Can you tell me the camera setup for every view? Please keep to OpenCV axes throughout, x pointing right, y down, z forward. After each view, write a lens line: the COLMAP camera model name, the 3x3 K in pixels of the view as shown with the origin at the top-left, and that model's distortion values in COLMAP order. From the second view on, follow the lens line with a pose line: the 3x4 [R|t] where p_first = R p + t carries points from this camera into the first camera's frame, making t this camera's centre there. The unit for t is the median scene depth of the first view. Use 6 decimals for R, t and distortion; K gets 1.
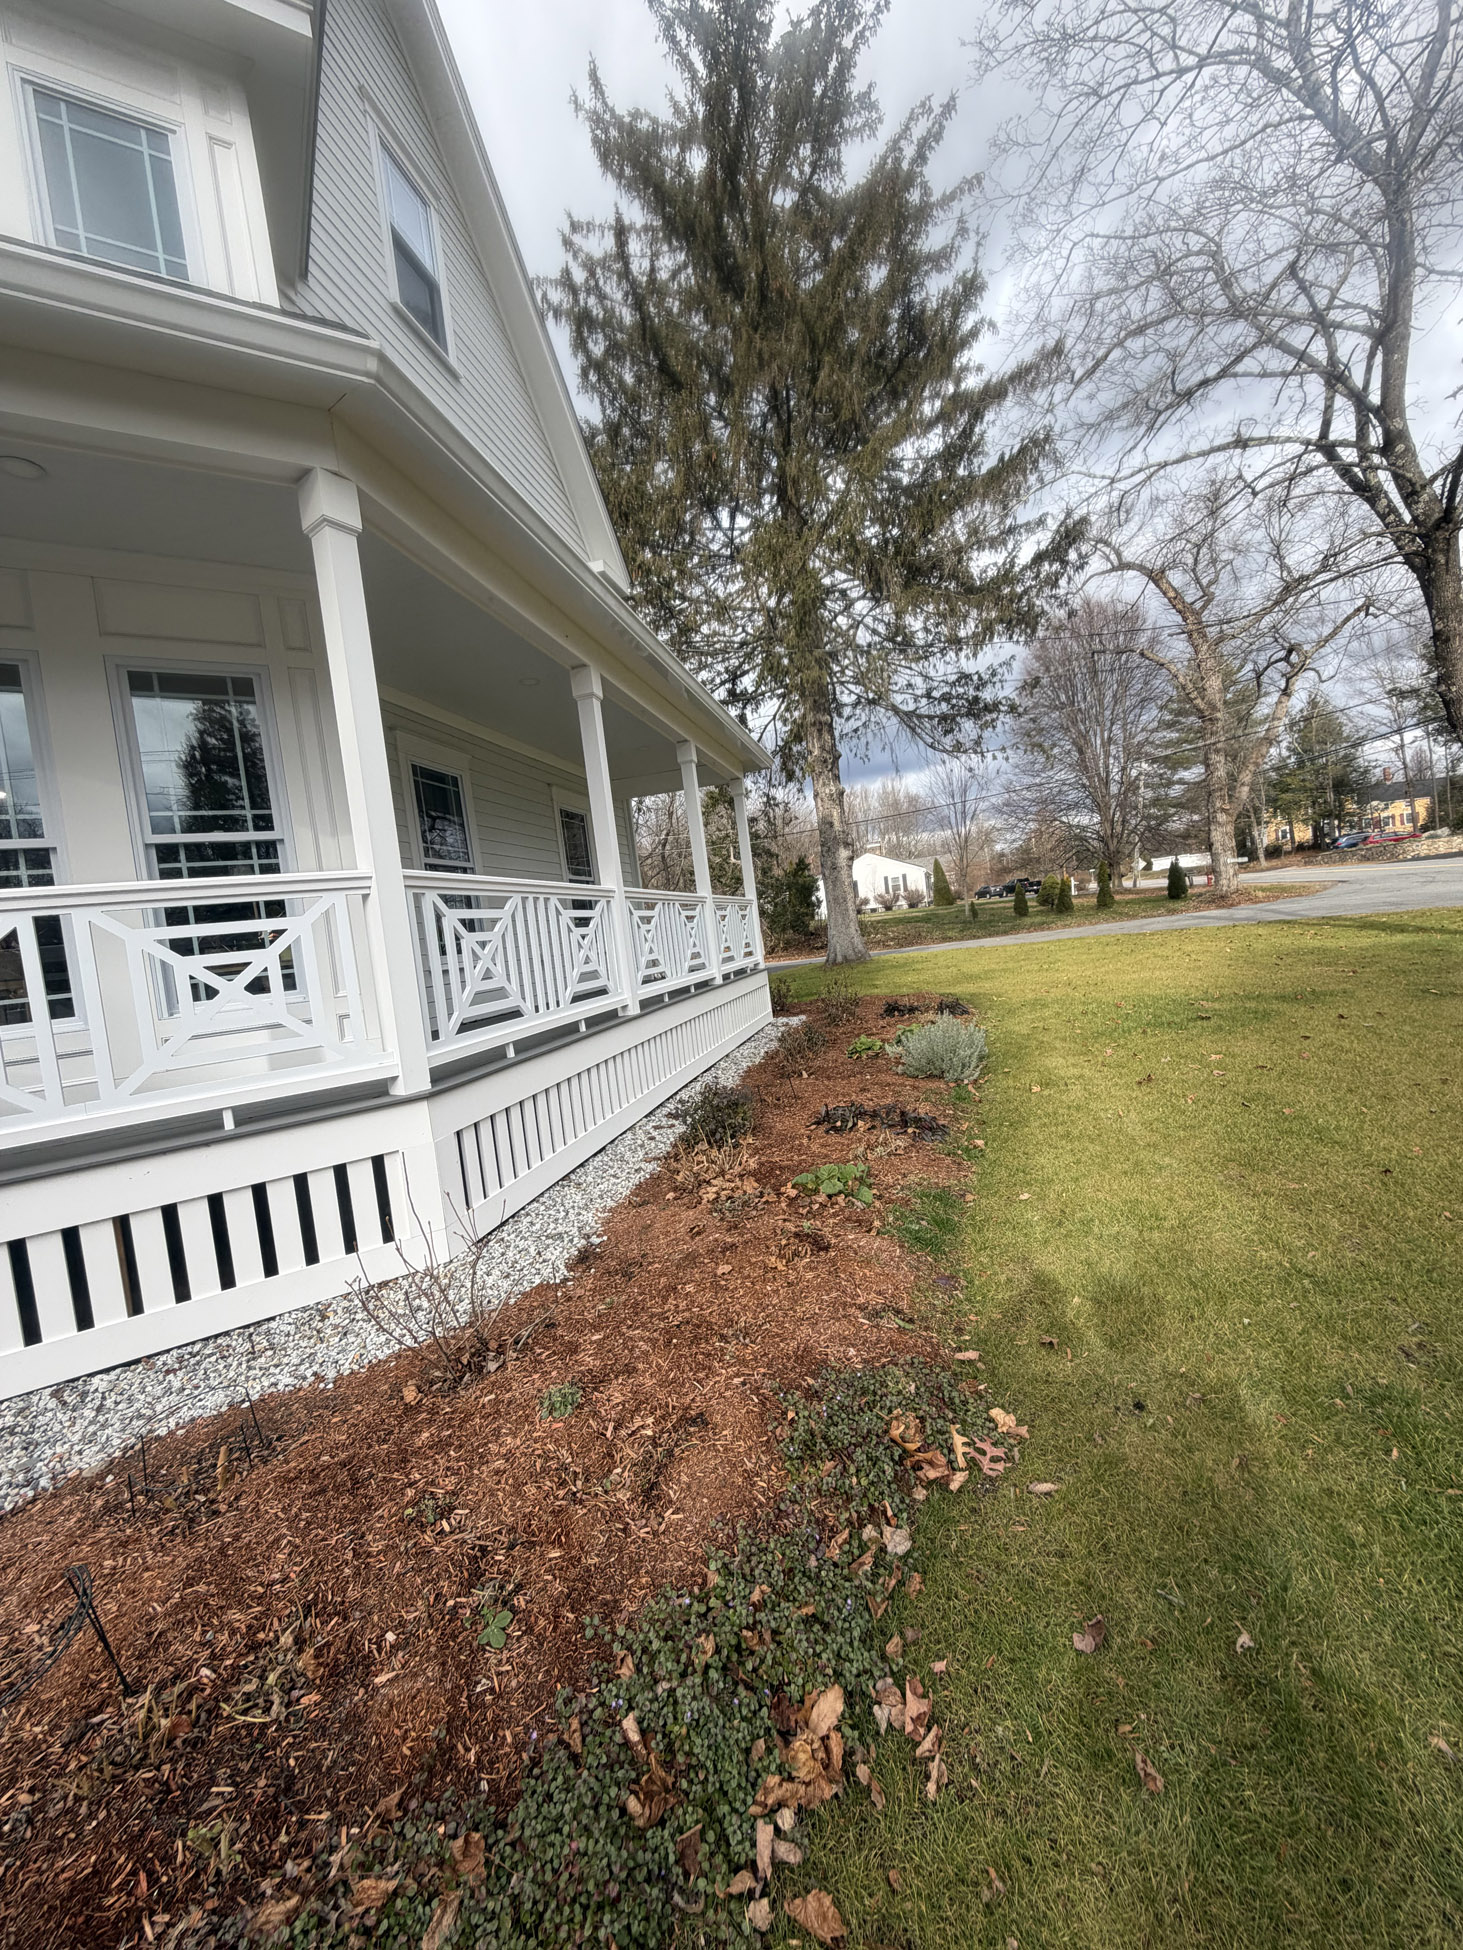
lens RADIAL K [[768.6, 0, 735.6], [0, 768.6, 969.0], [0, 0, 1]] dist [-0.001452, -0.000330]
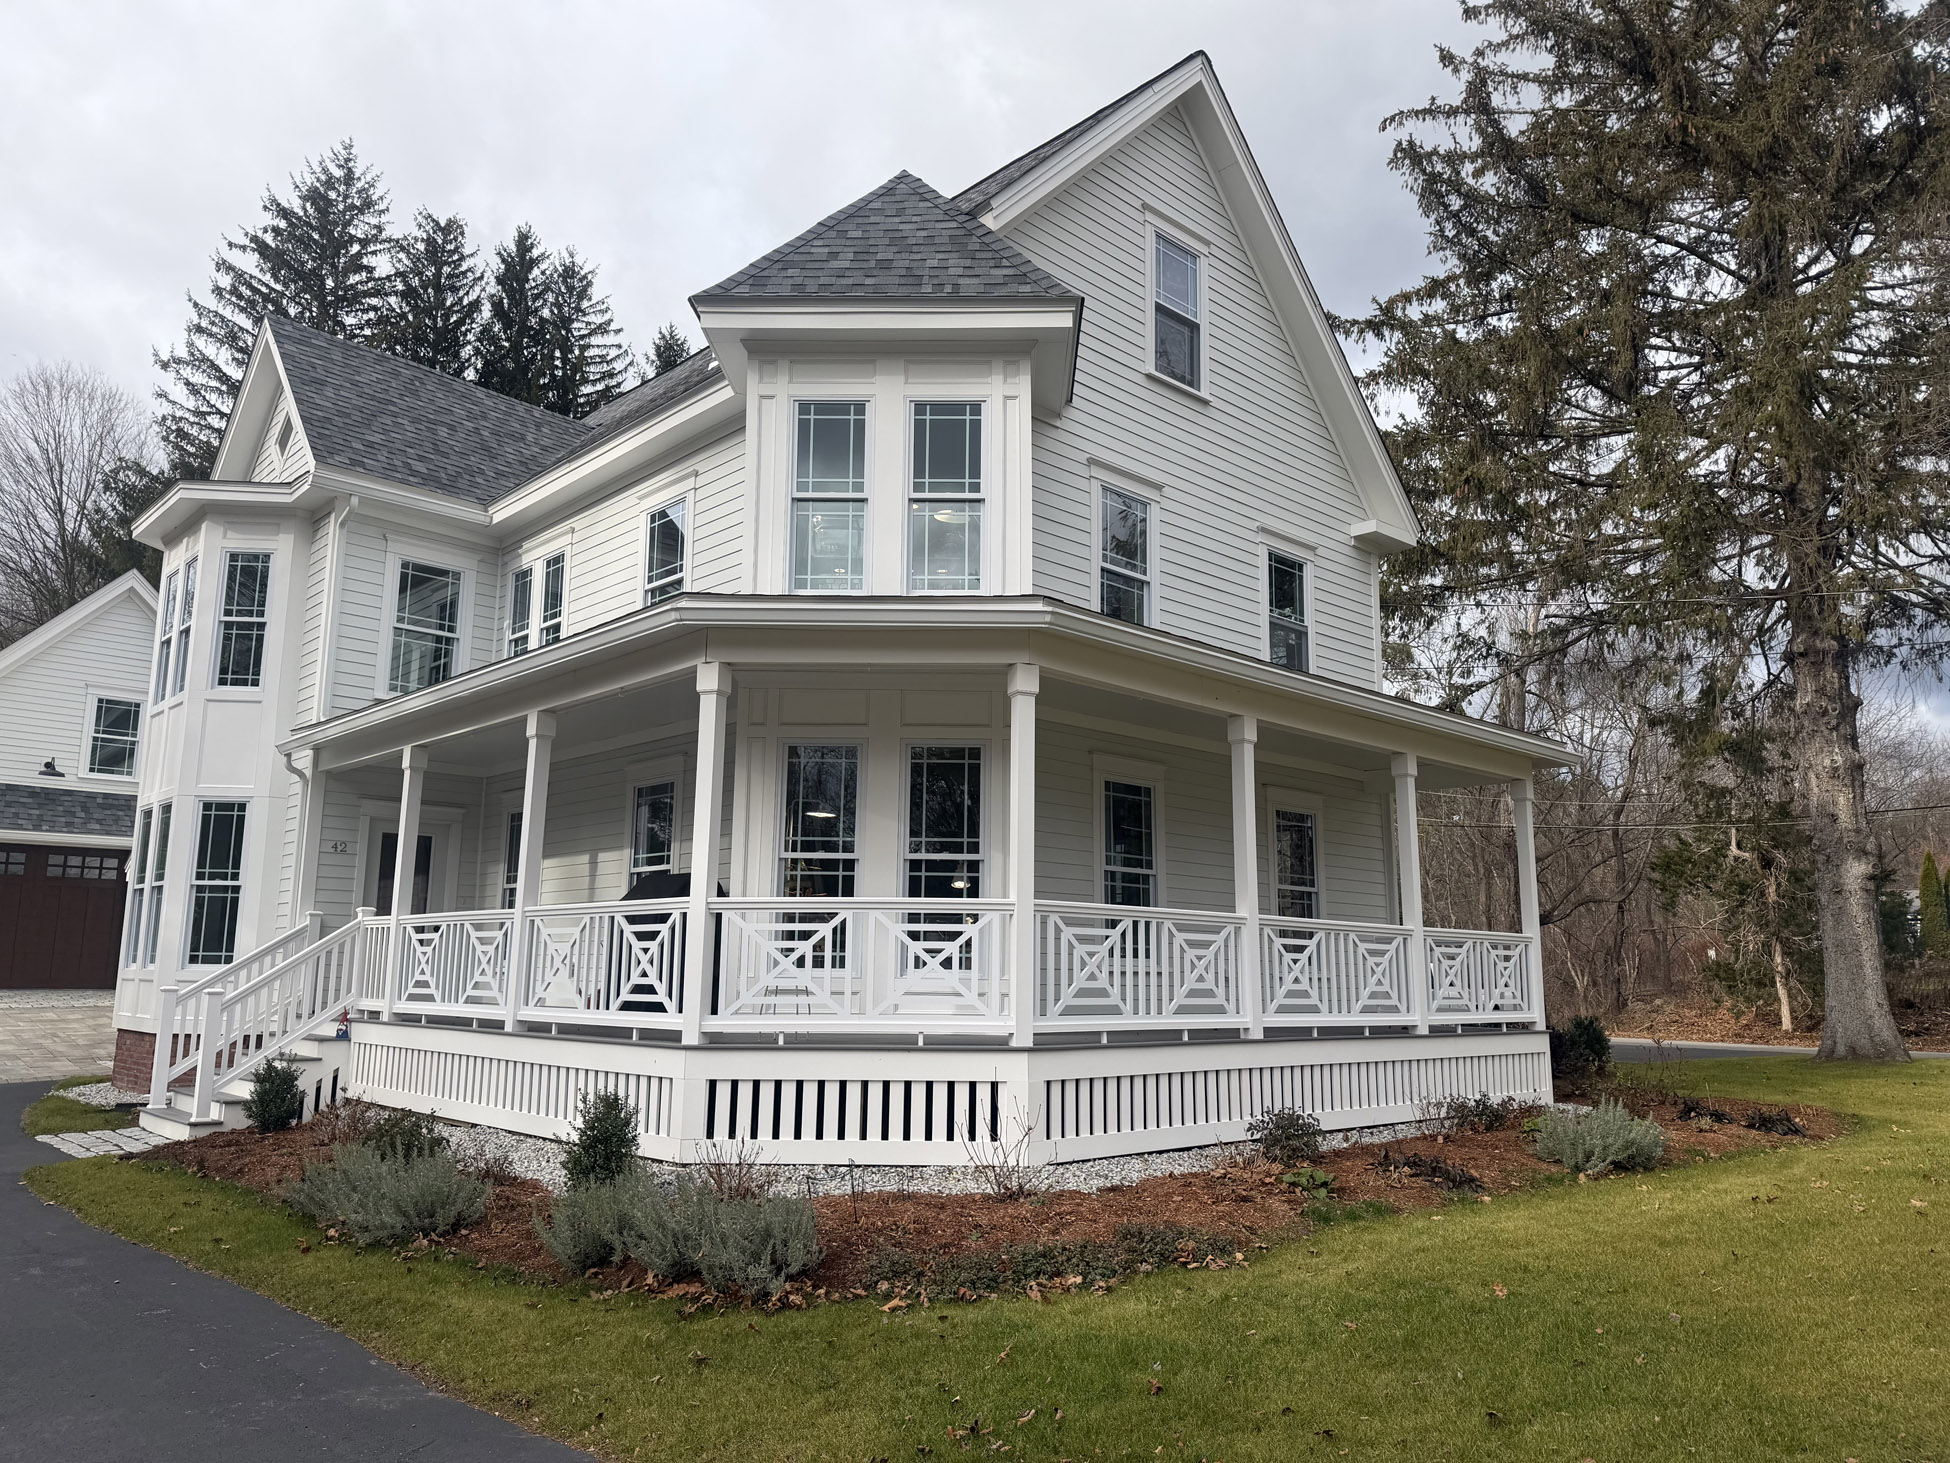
lens RADIAL K [[1383.6, 0, 982.9], [0, 1383.6, 779.4], [0, 0, 1]] dist [0.057291, -0.149665]
pose [[0.833333, 0.055786, -0.549949, 0.960480], [-0.139738, 0.983840, -0.111946, -0.040213], [0.534817, 0.170137, 0.827662, -1.354274]]
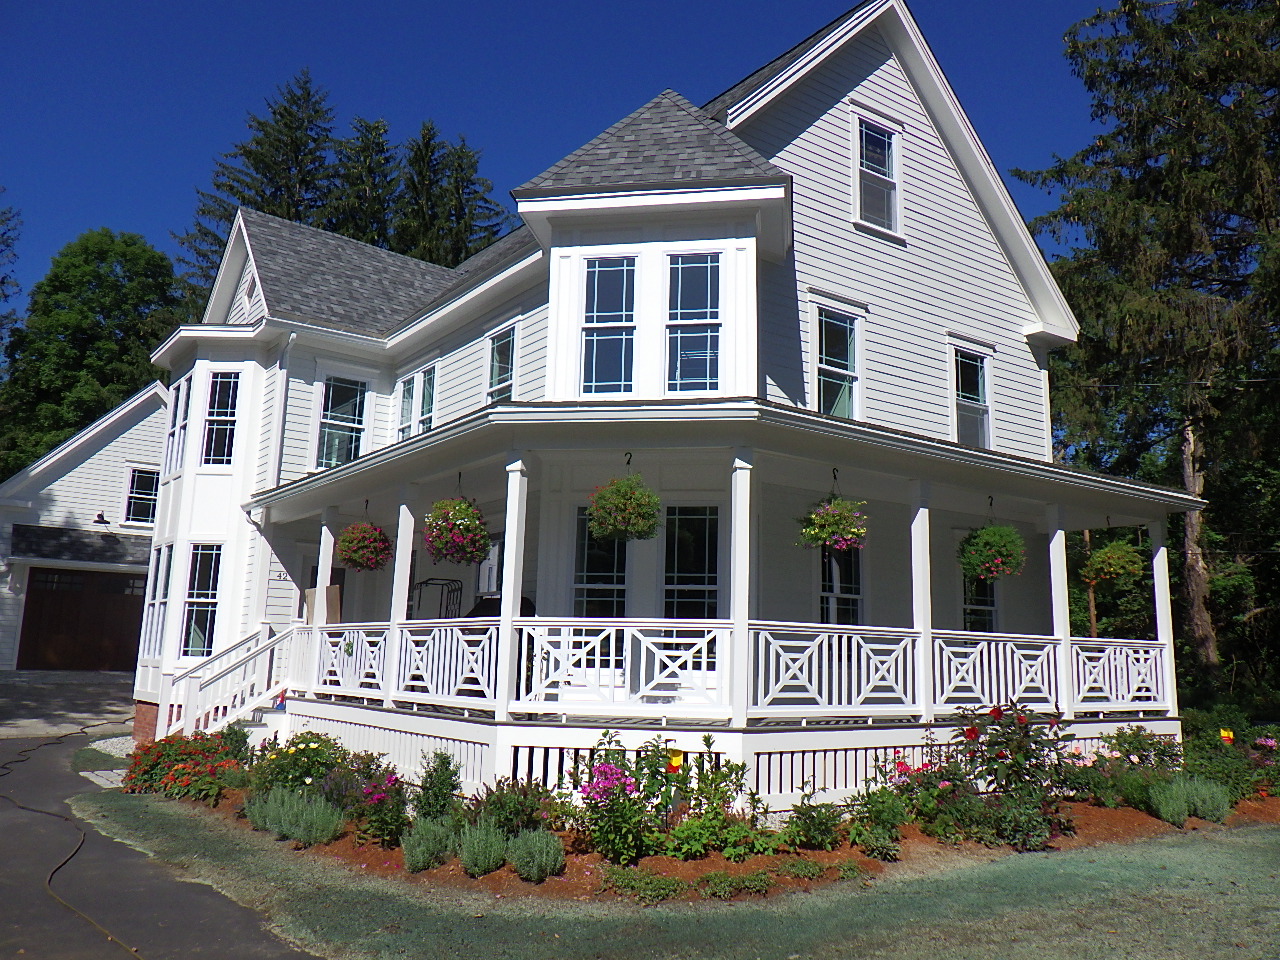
lens RADIAL K [[1056.7, 0, 640.0], [0, 1056.7, 480.0], [0, 0, 1]] dist [-0.011964, -0.009071]
pose [[0.752950, 0.029906, -0.657398, 1.192465], [-0.147221, 0.981303, -0.123978, -0.100114], [0.641399, 0.190132, 0.743275, -1.370464]]
